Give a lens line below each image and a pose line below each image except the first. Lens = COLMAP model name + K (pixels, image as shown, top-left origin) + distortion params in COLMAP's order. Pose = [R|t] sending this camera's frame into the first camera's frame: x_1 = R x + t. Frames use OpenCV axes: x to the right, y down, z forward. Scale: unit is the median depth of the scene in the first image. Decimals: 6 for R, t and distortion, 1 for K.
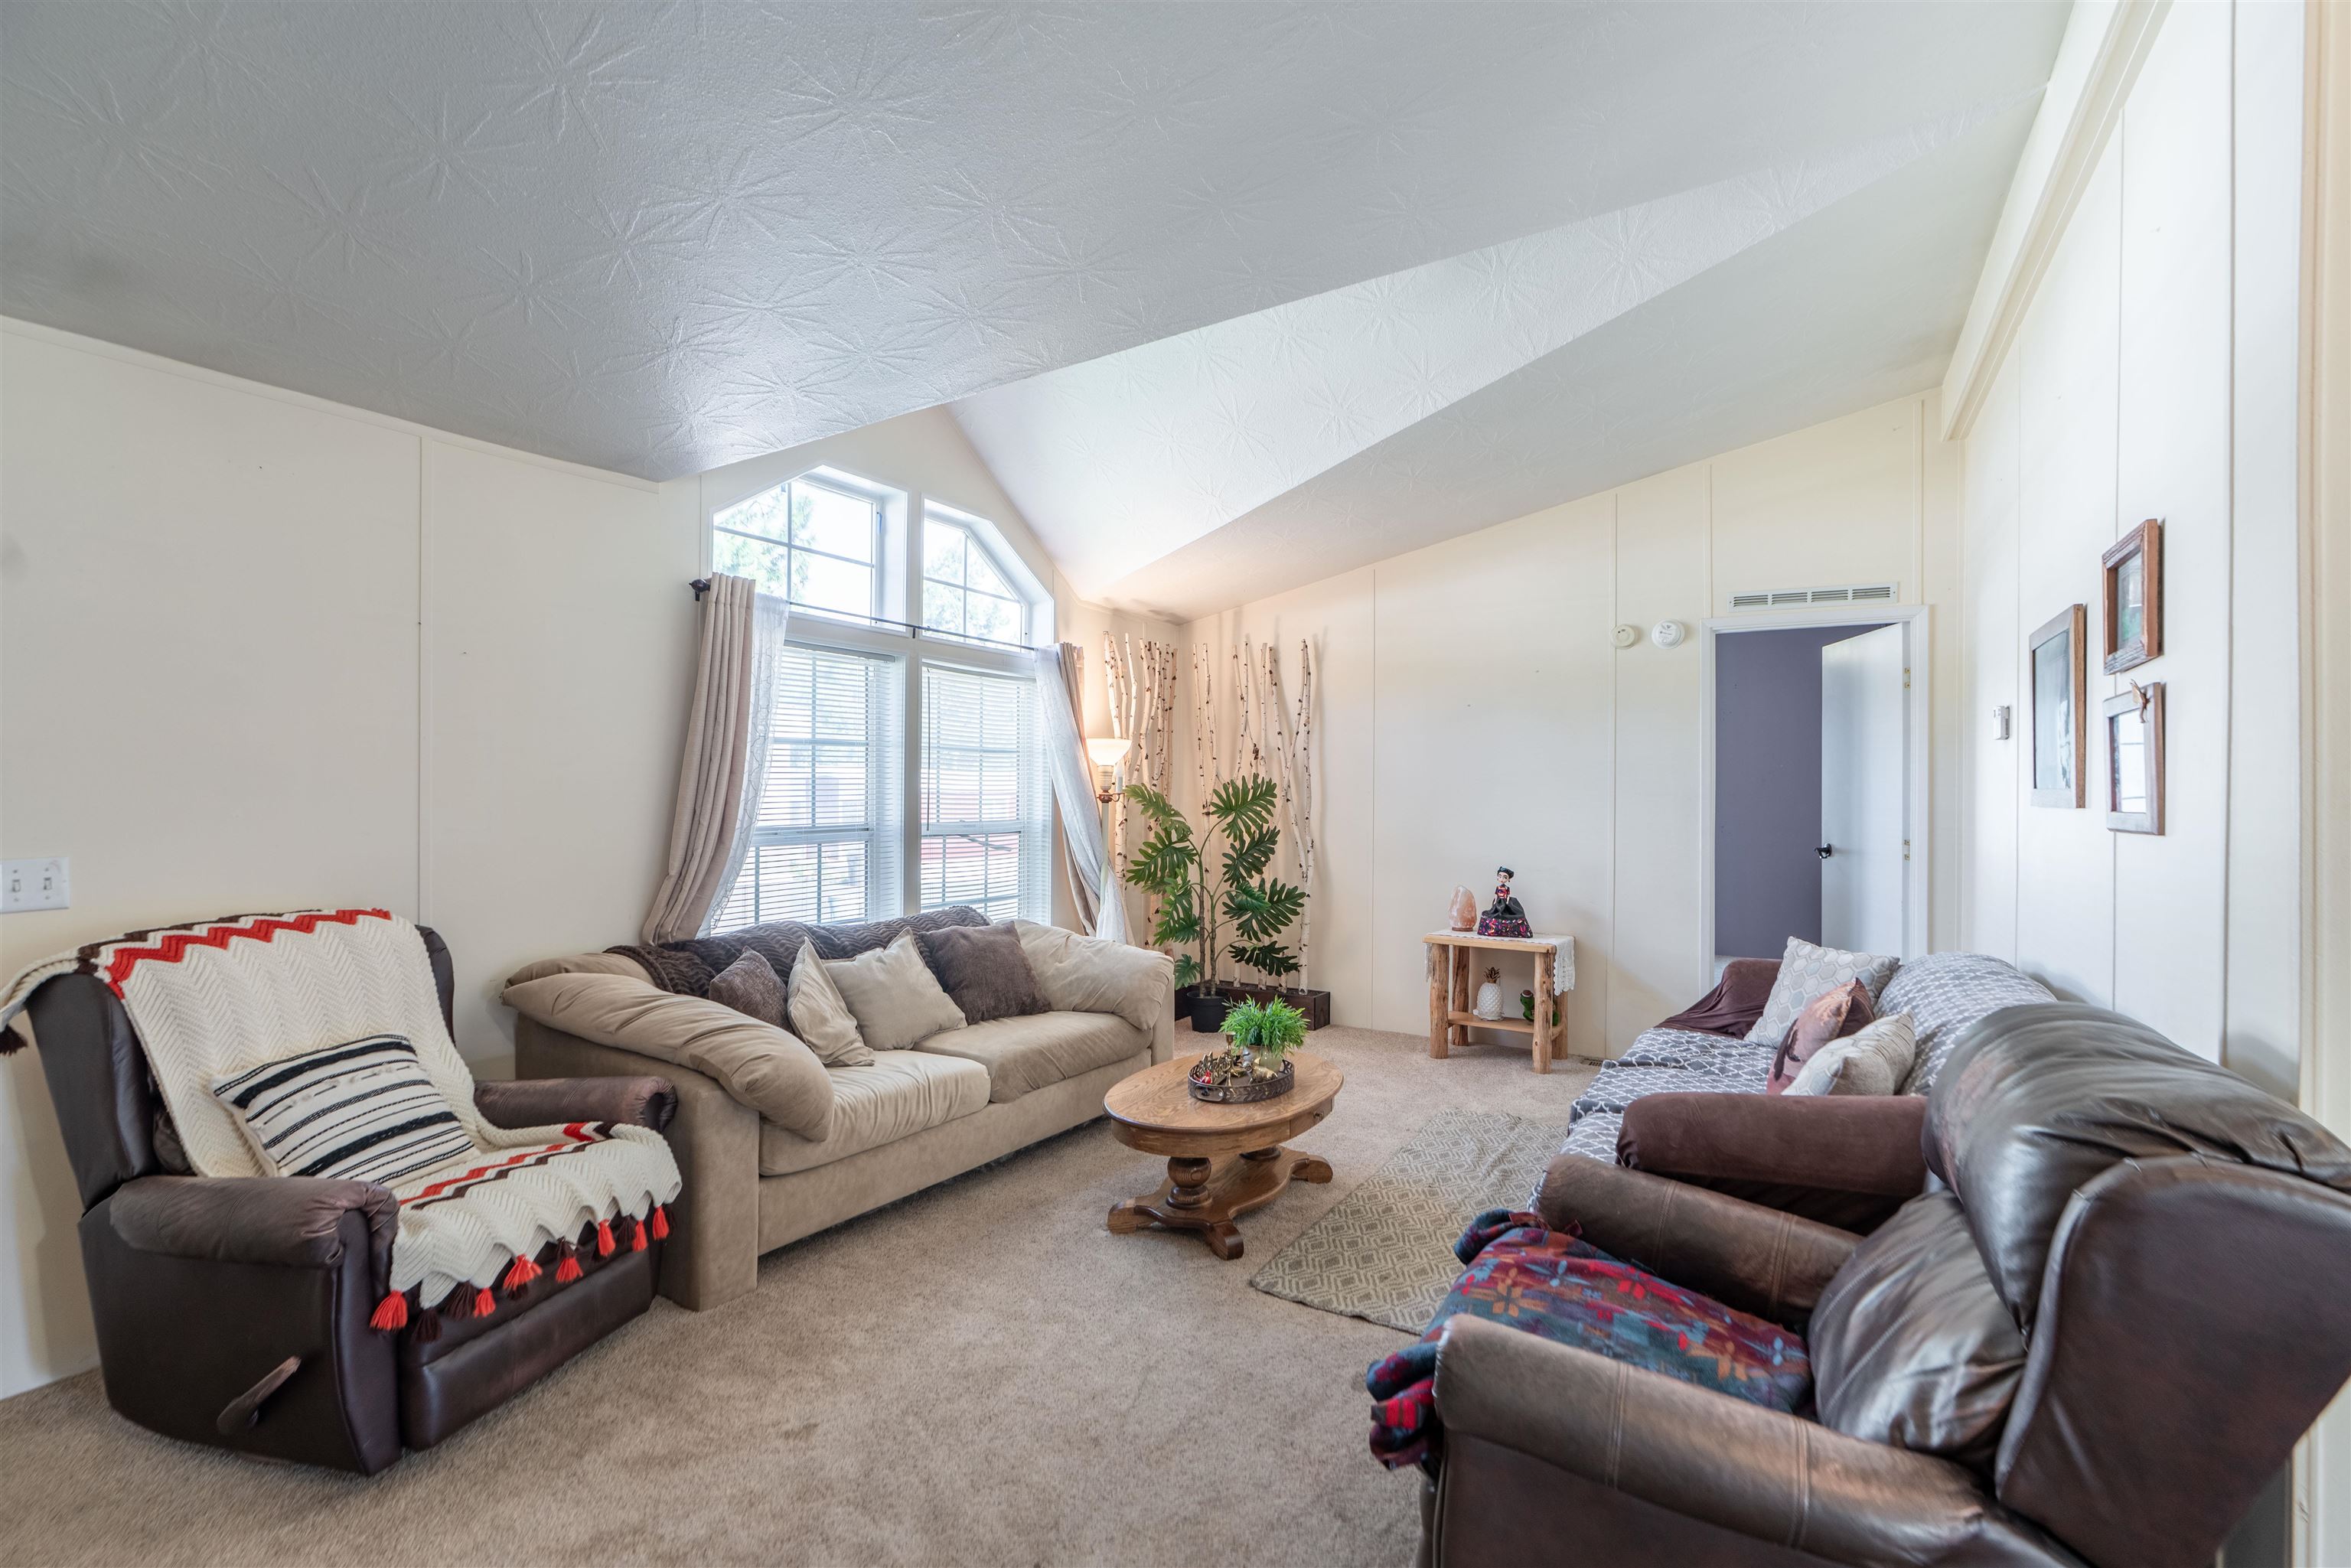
lens RADIAL K [[1053.5, 0, 1177.2], [0, 1053.5, 799.3], [0, 0, 1]] dist [-0.013429, 0.005402]
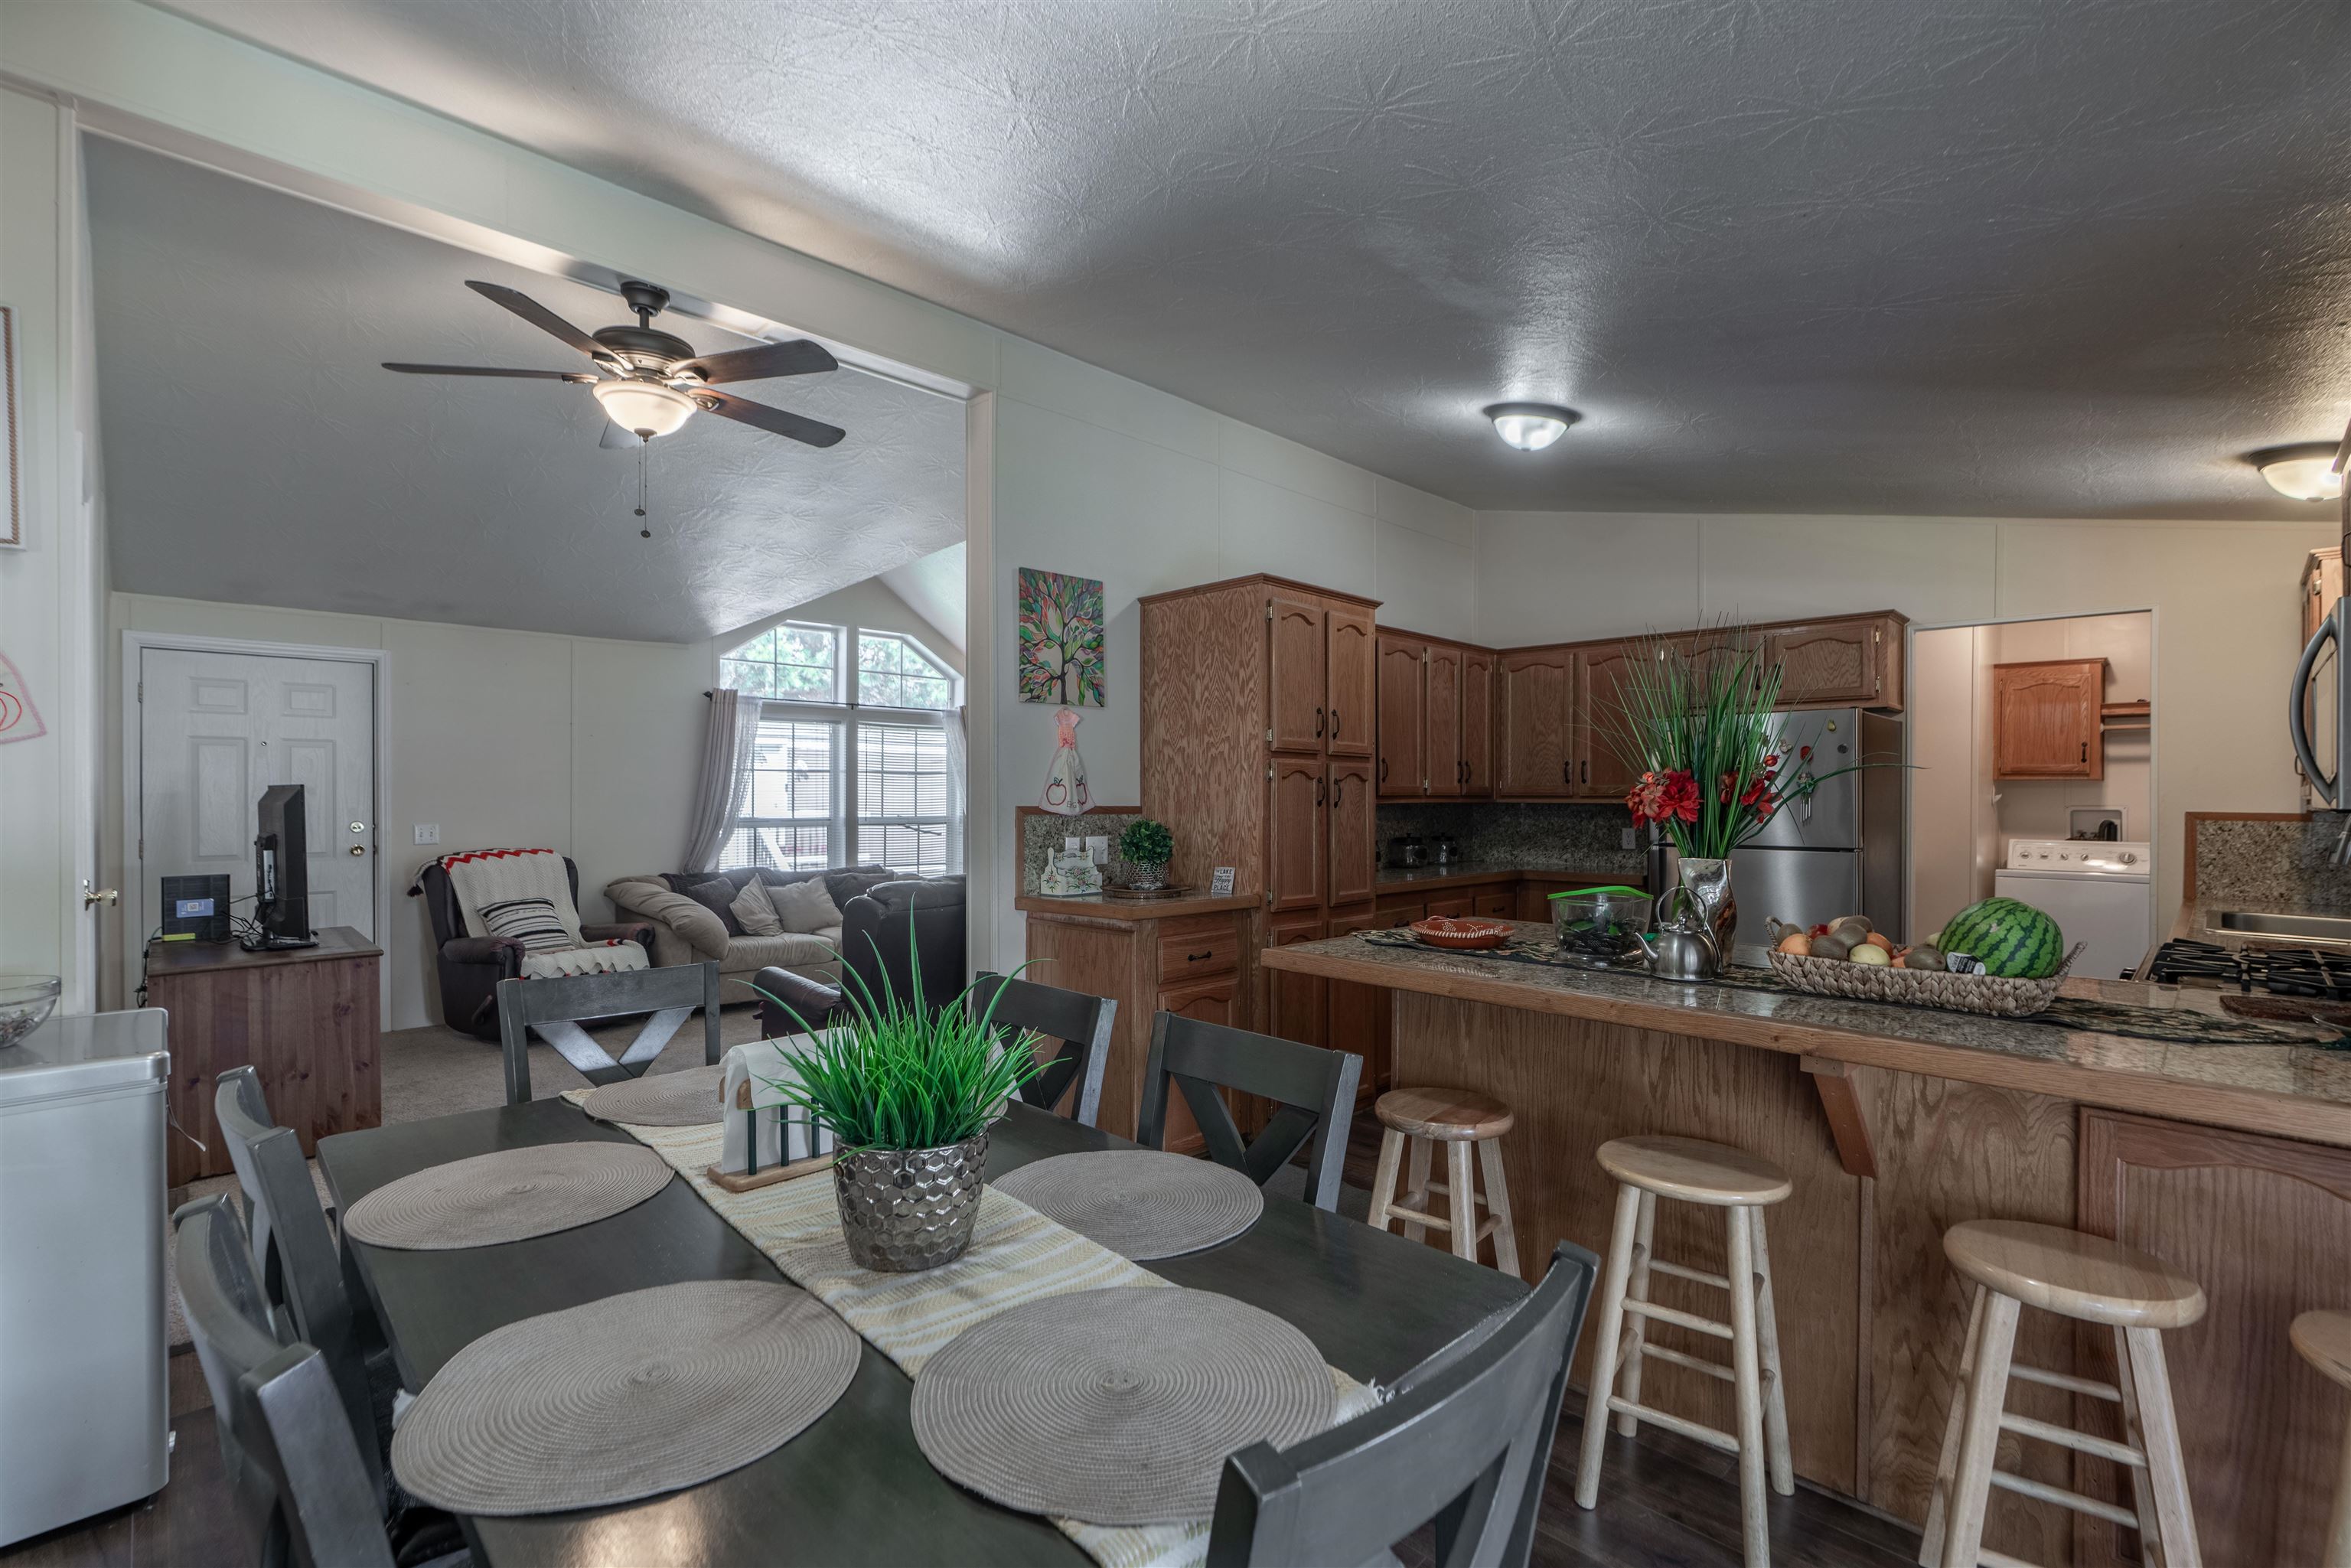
lens RADIAL K [[1053.5, 0, 1177.2], [0, 1053.5, 799.3], [0, 0, 1]] dist [-0.013429, 0.005402]
pose [[0.969445, -0.001910, -0.245302, 1.051632], [0.000854, 0.999990, -0.004412, 0.004229], [0.245308, 0.004068, 0.969437, -0.831470]]
